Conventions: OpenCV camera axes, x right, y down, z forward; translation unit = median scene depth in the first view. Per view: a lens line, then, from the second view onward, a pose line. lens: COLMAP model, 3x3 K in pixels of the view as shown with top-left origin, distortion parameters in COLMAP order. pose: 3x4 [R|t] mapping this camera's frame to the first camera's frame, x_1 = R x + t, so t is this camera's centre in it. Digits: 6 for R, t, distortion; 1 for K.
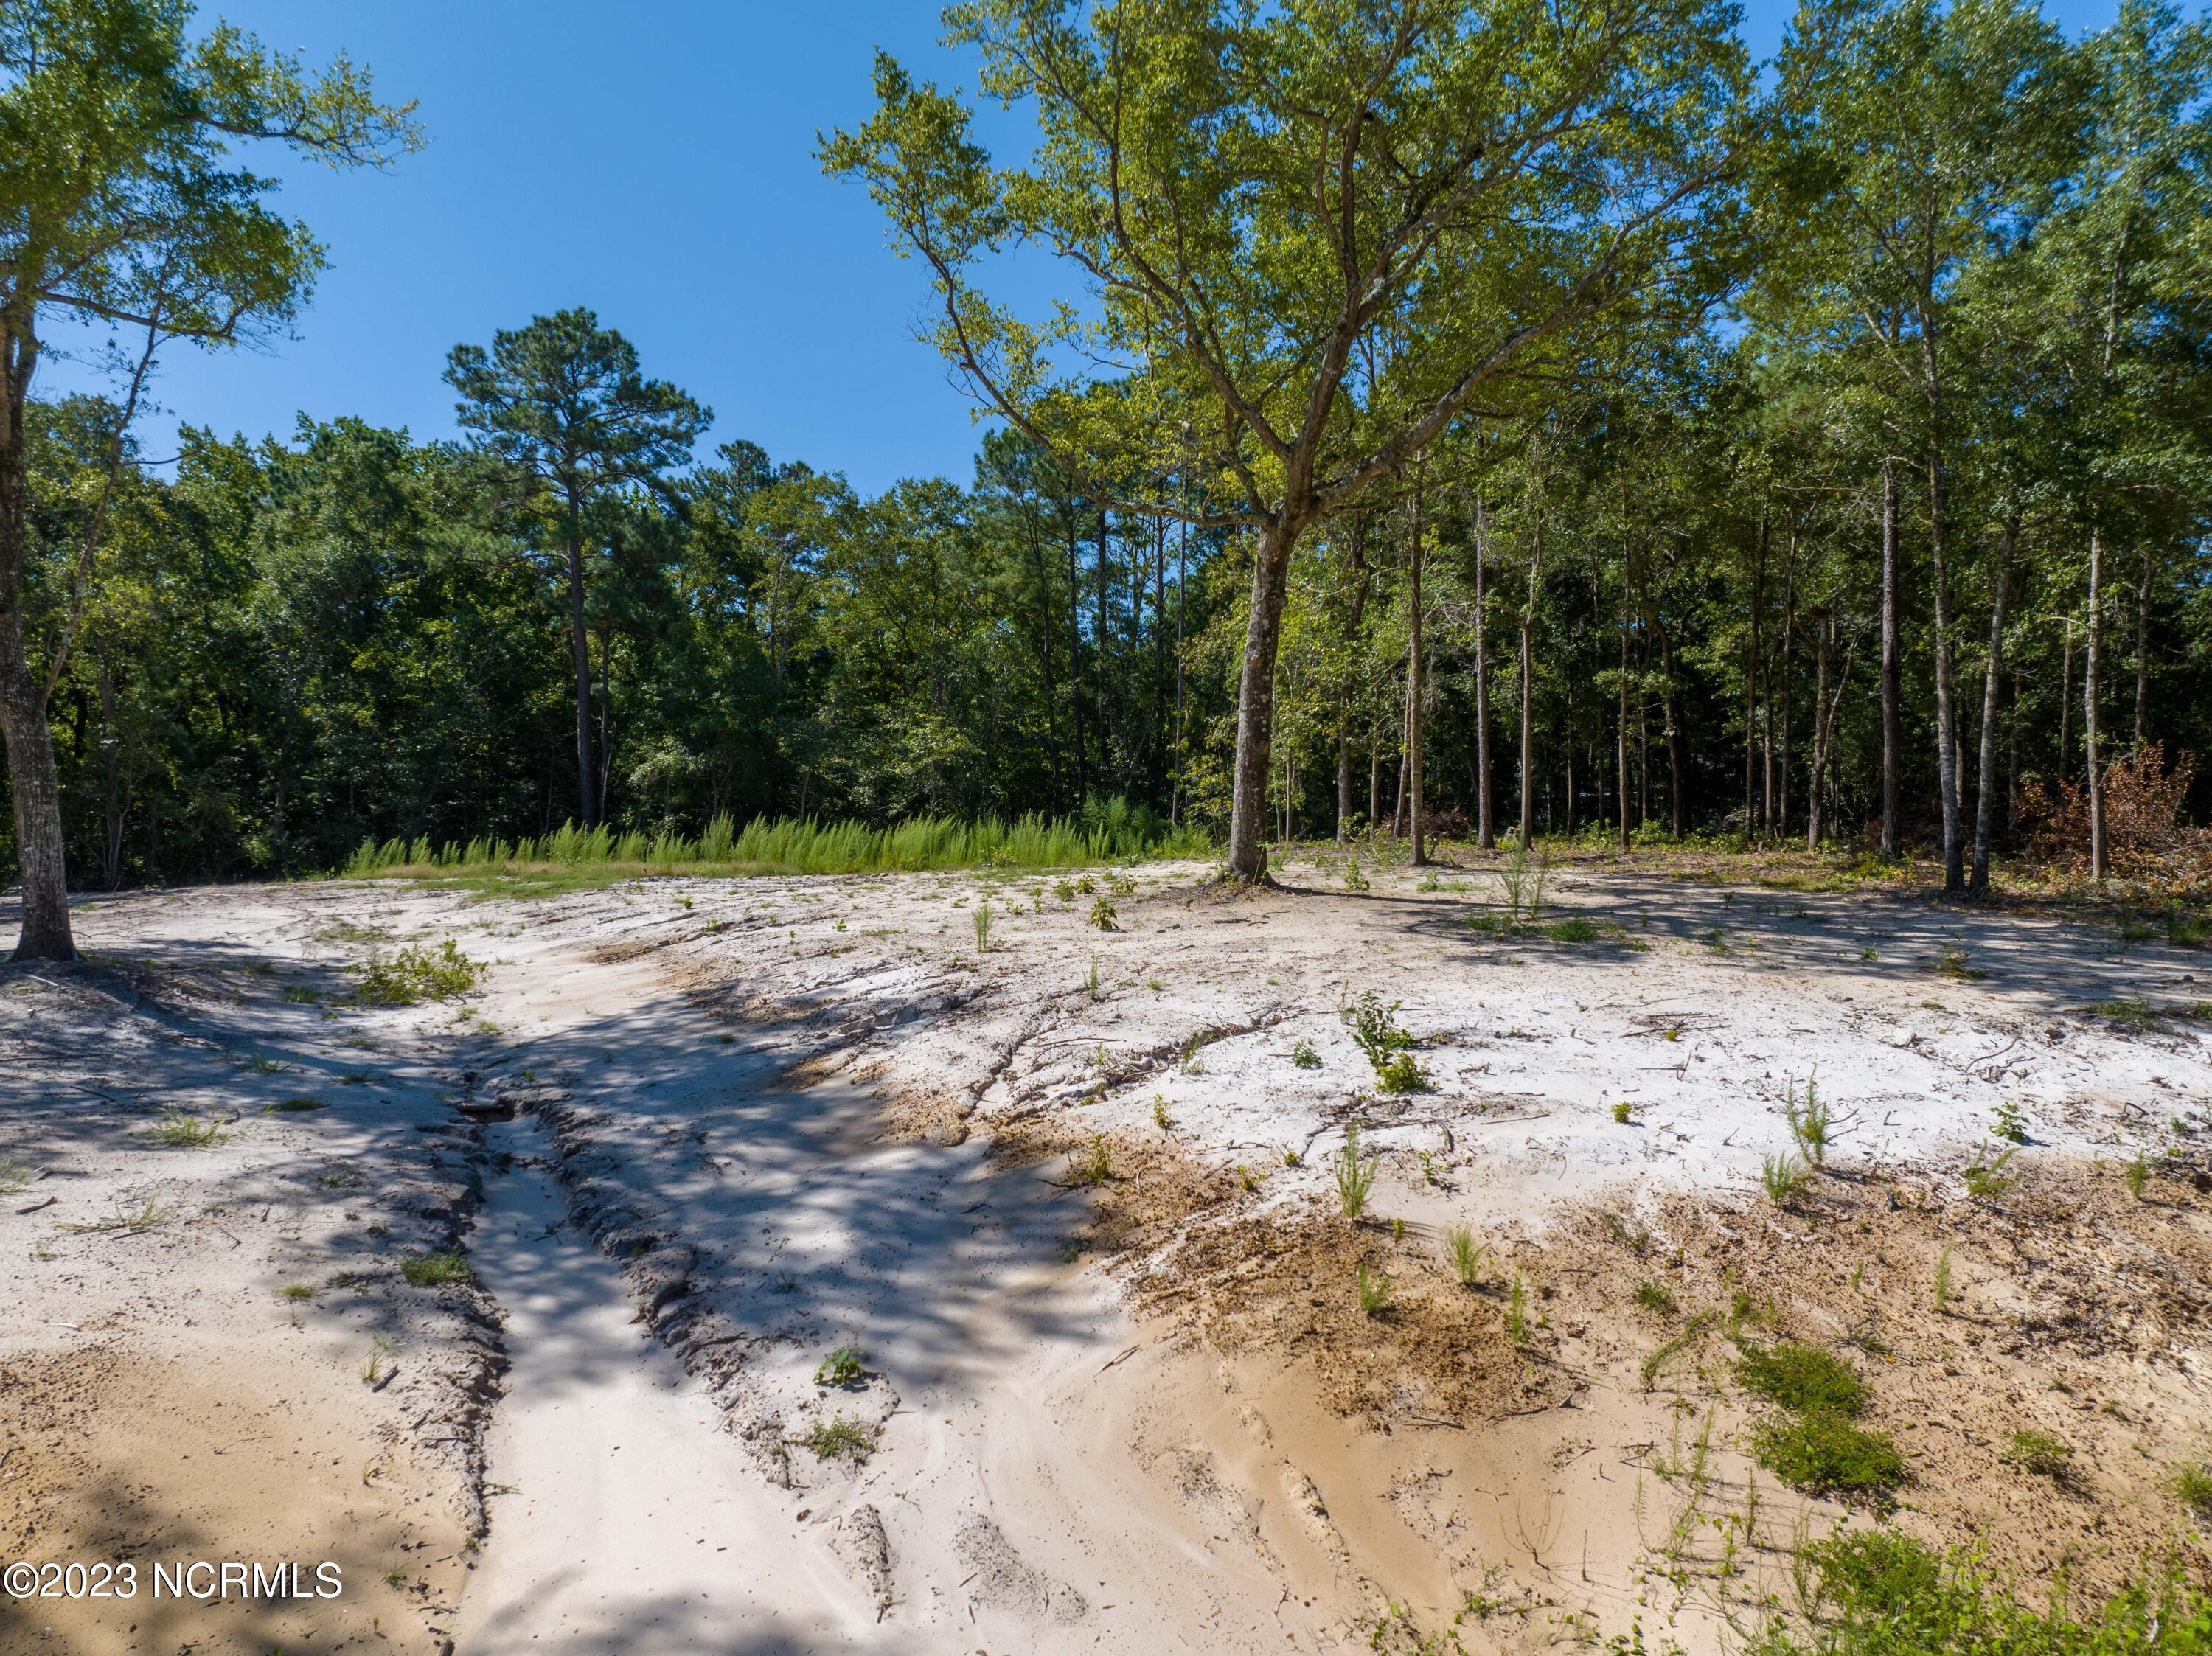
lens RADIAL K [[1550.2, 0, 1111.5], [0, 1550.2, 818.3], [0, 0, 1]] dist [-0.031851, -0.004203]
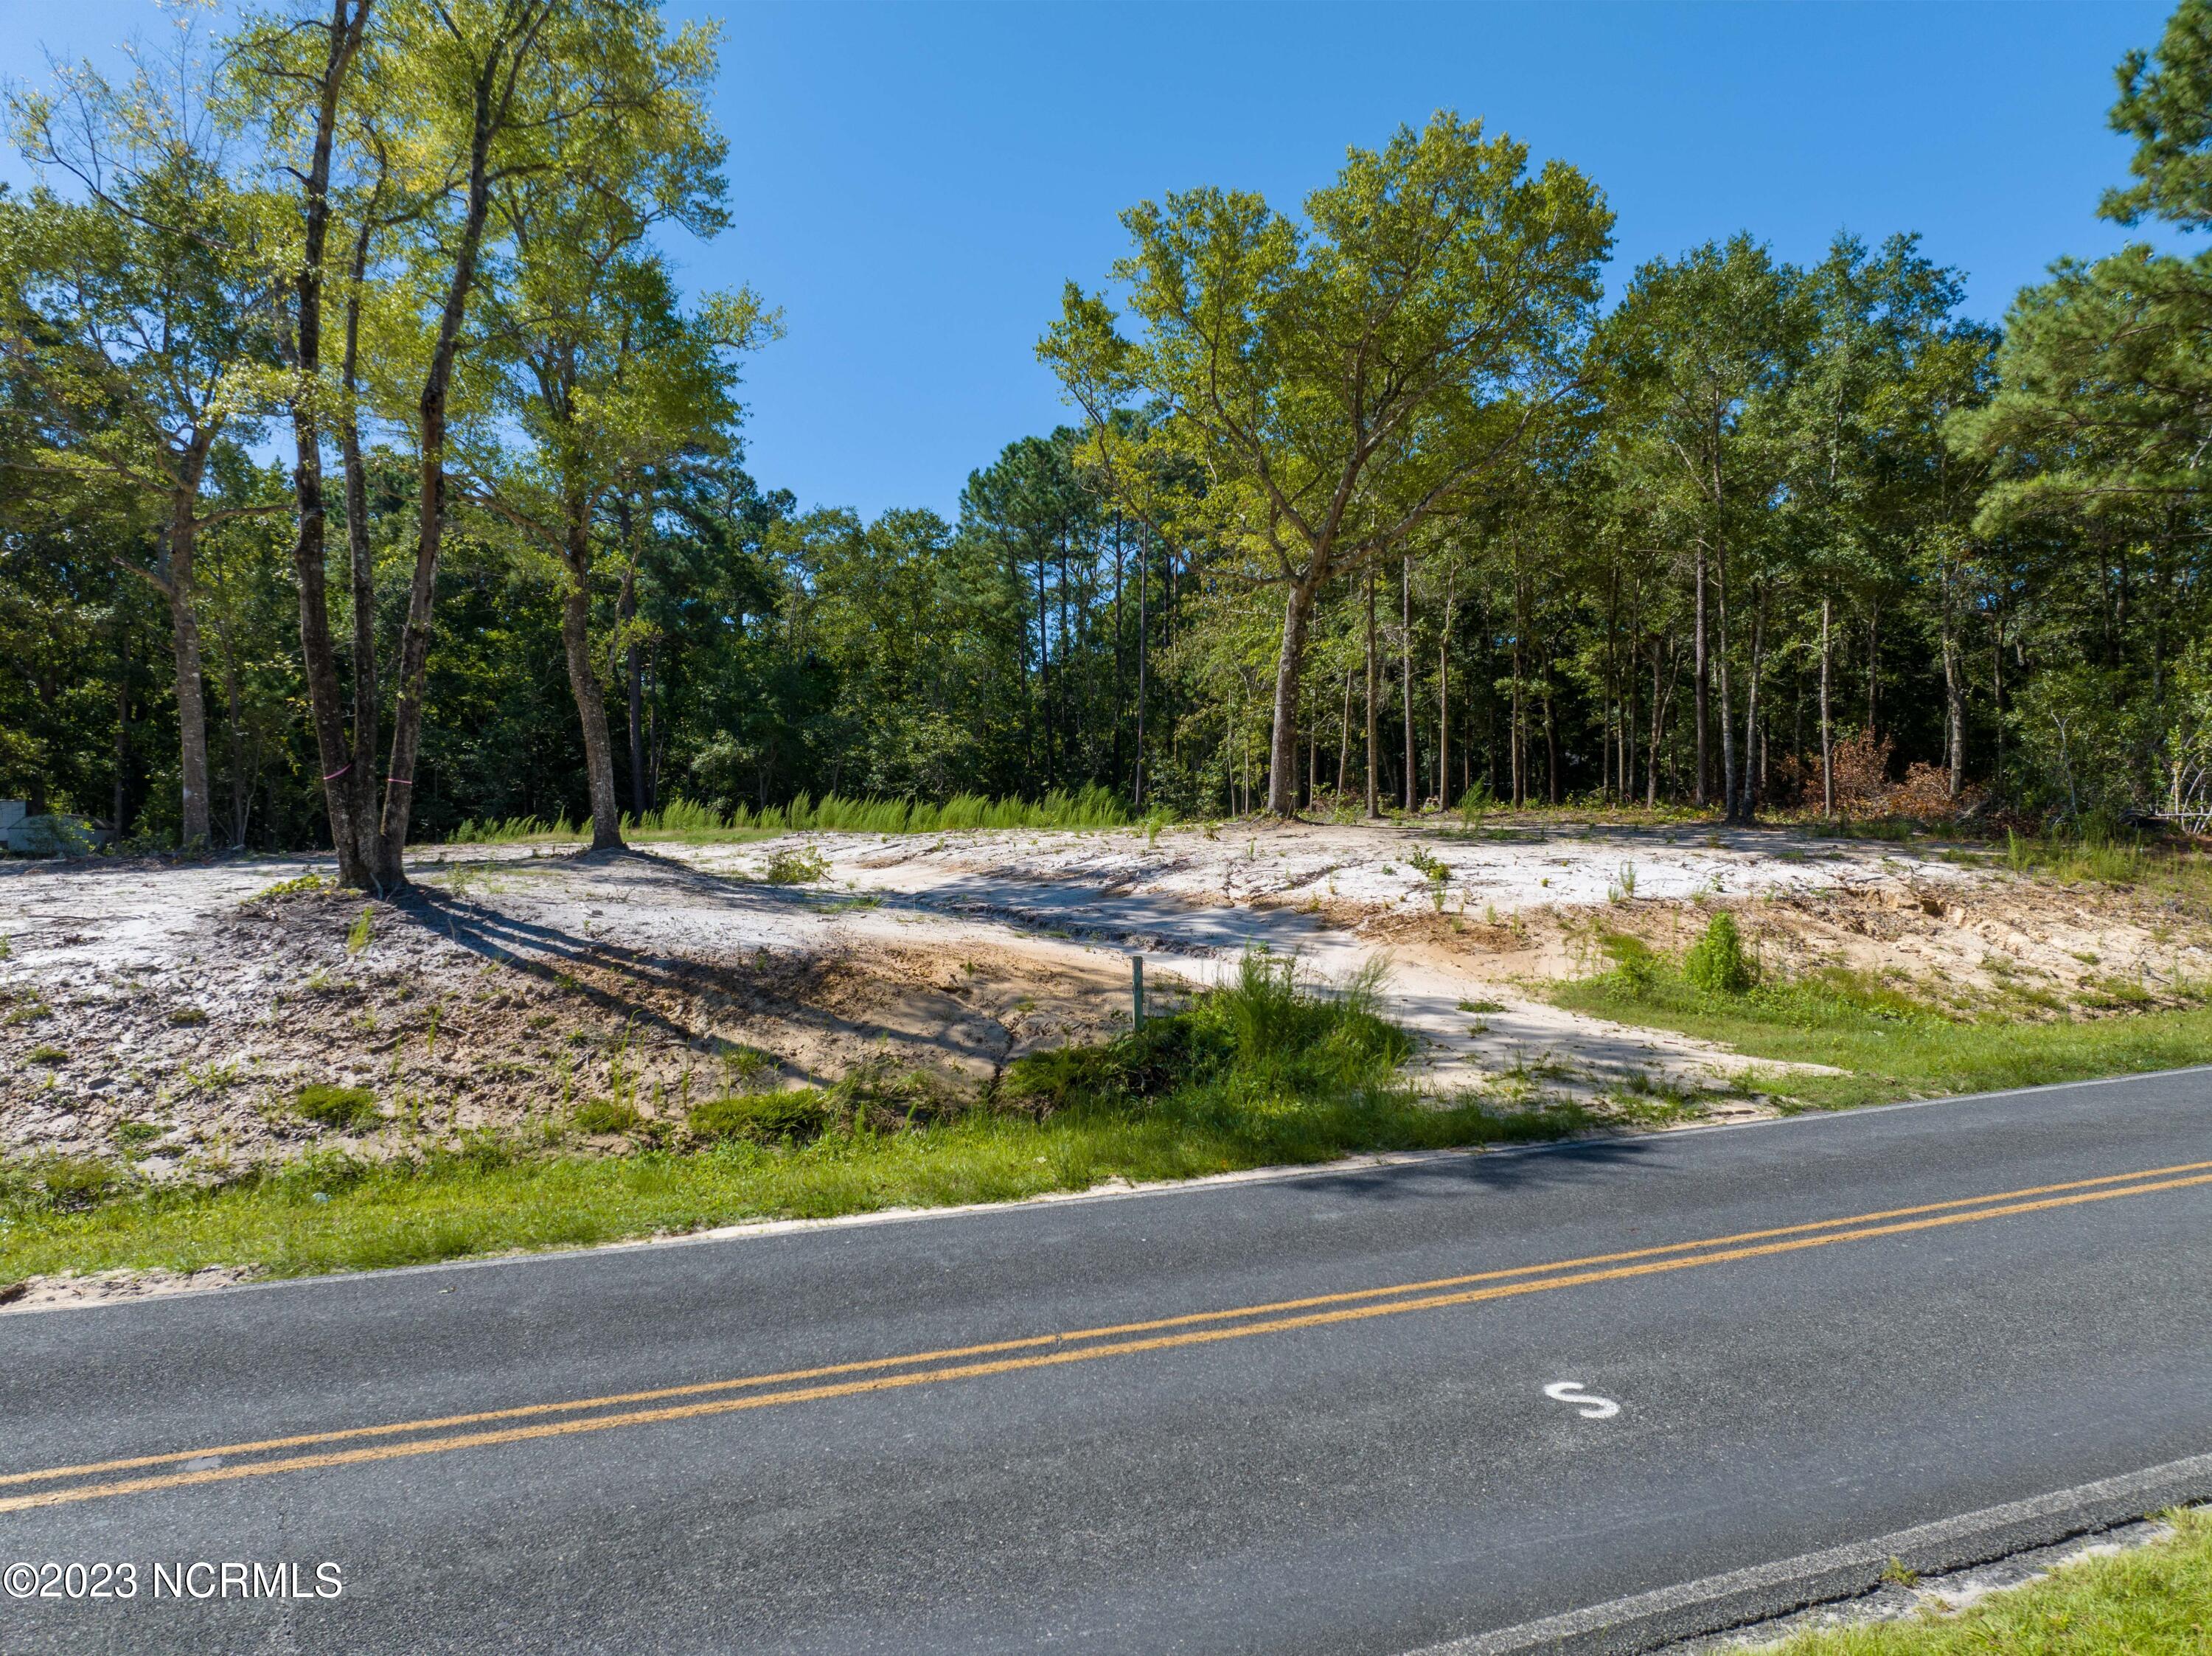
lens RADIAL K [[1571.5, 0, 1120.4], [0, 1571.5, 787.1], [0, 0, 1]] dist [-0.033498, -0.001853]
pose [[0.996186, -0.002302, 0.087228, -0.086242], [0.004416, 0.999701, -0.024054, 0.020067], [-0.087146, 0.024347, 0.995898, -0.216959]]
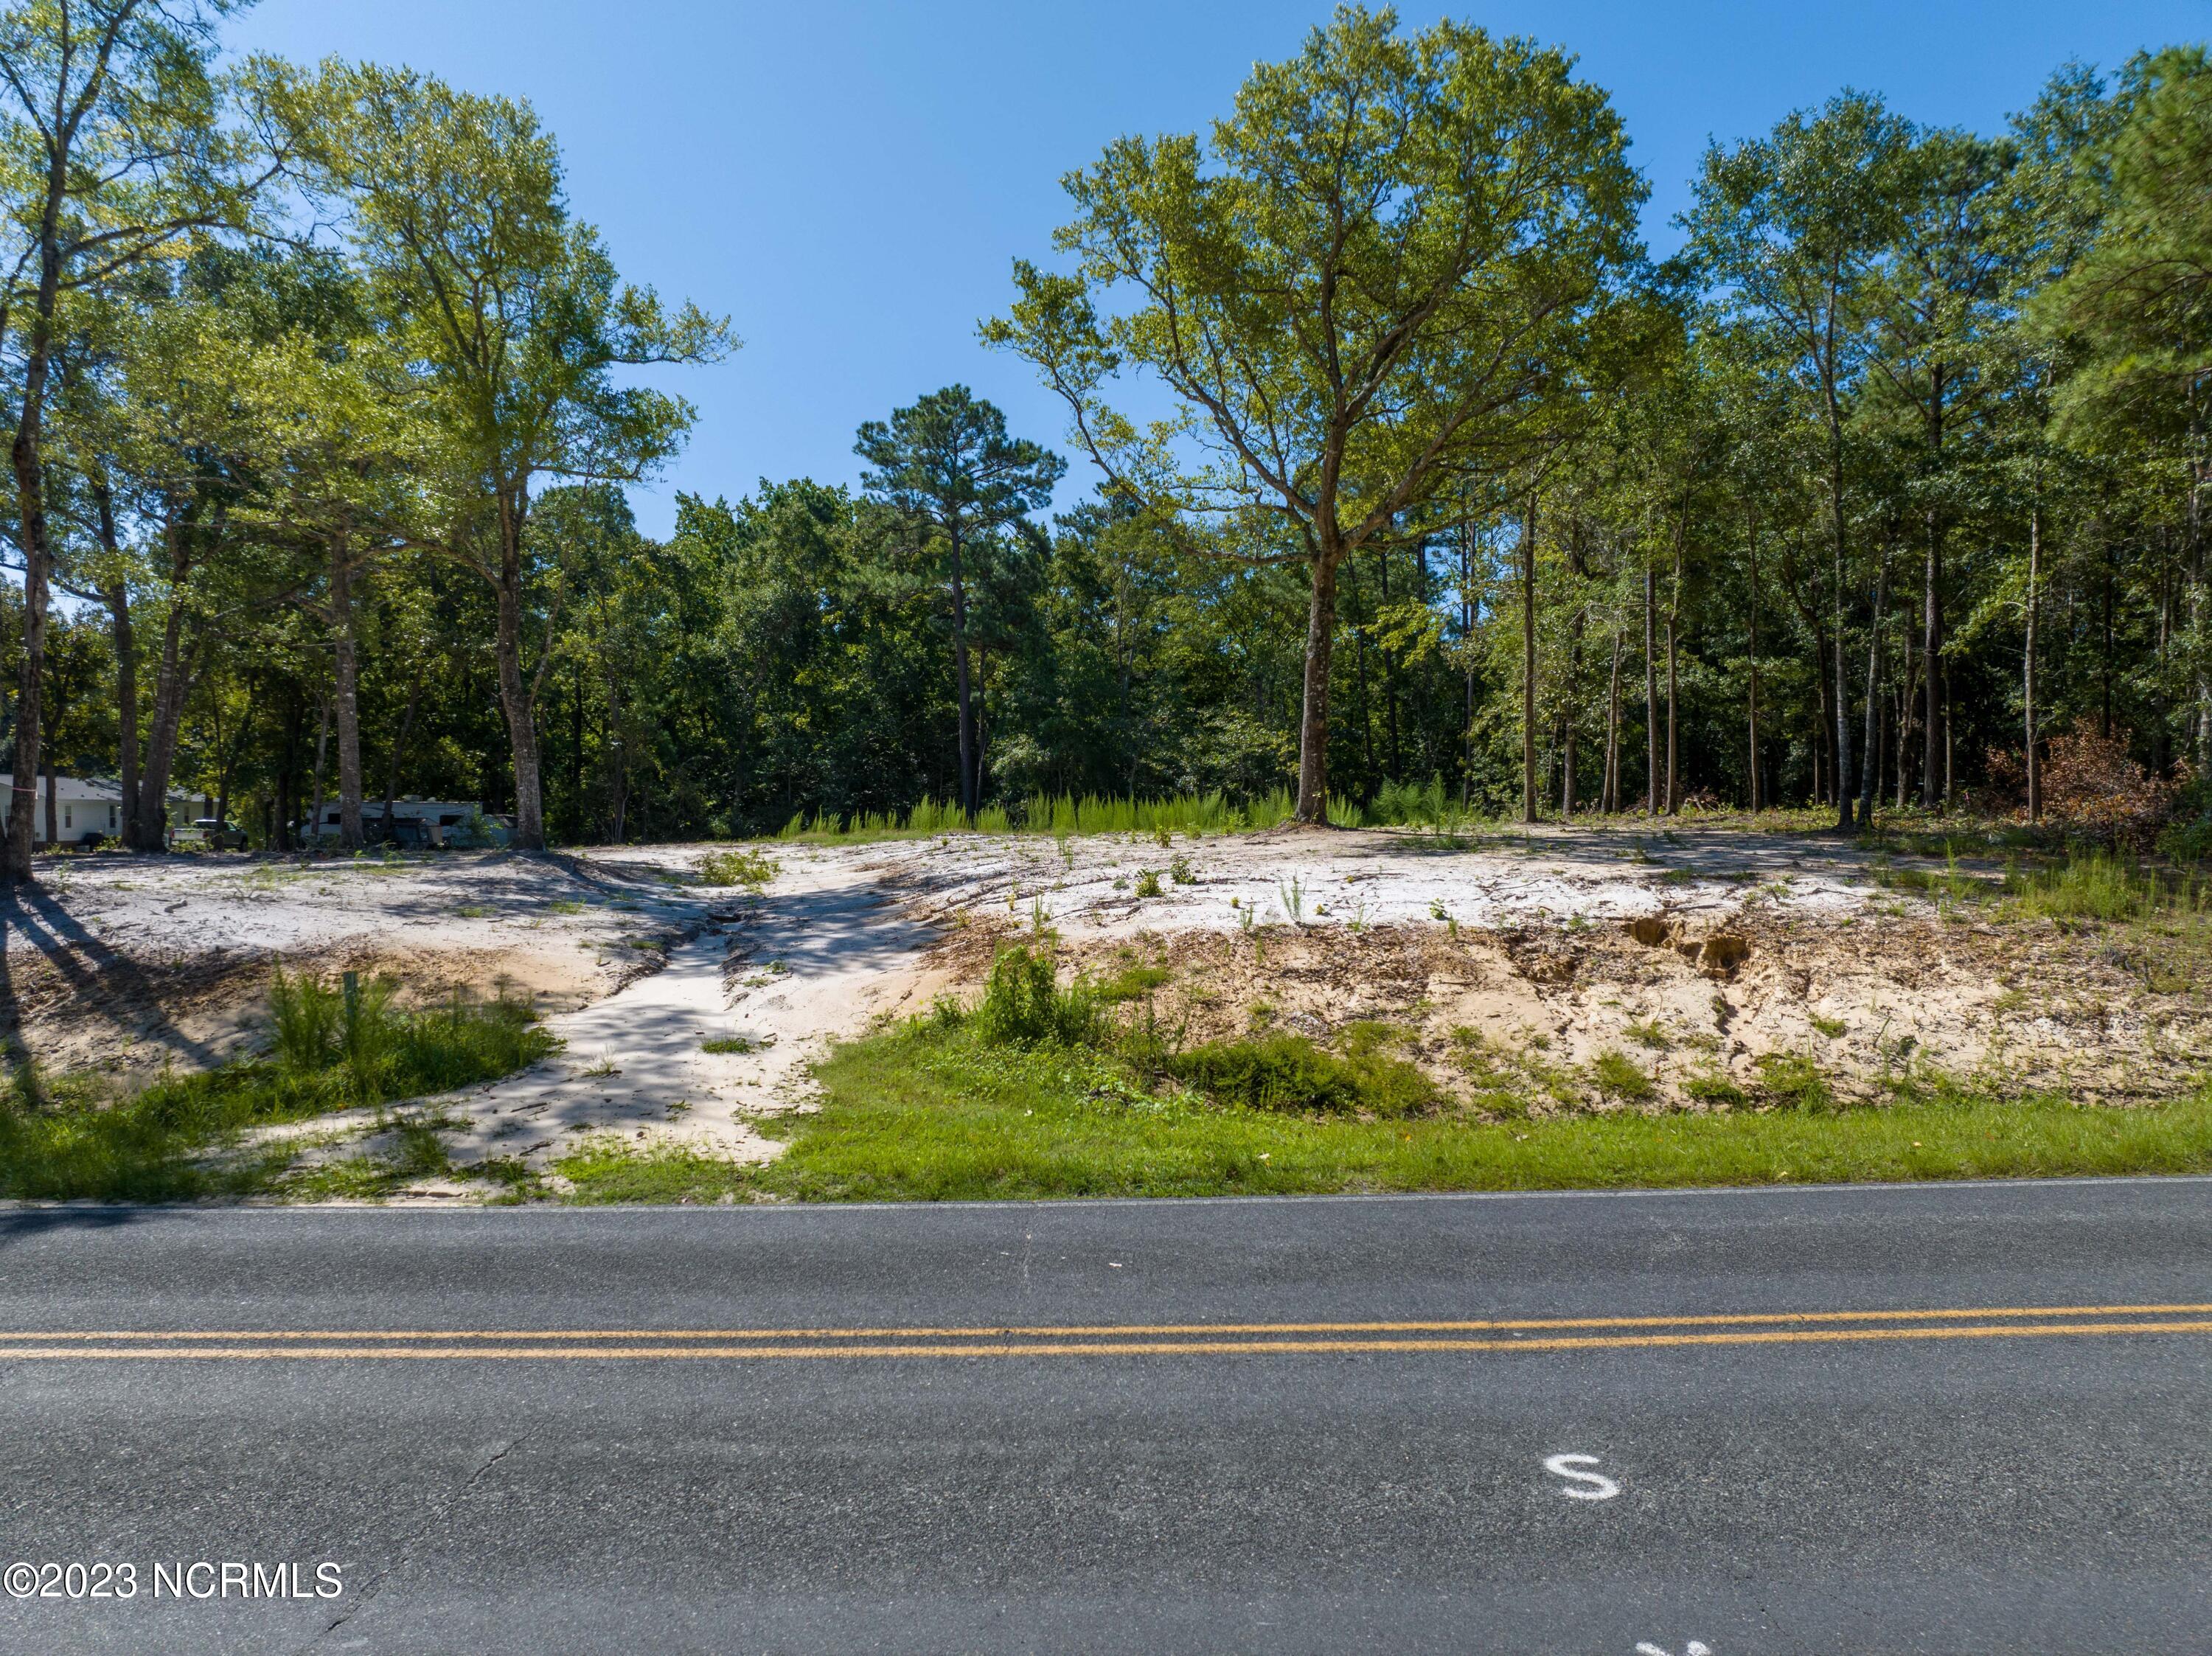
lens RADIAL K [[1580.7, 0, 1117.4], [0, 1580.7, 821.3], [0, 0, 1]] dist [-0.036026, -0.006231]
pose [[0.956518, 0.000361, -0.291674, 0.143830], [-0.001553, 0.999991, -0.003853, 0.019738], [0.291670, 0.004138, 0.956510, -0.161528]]
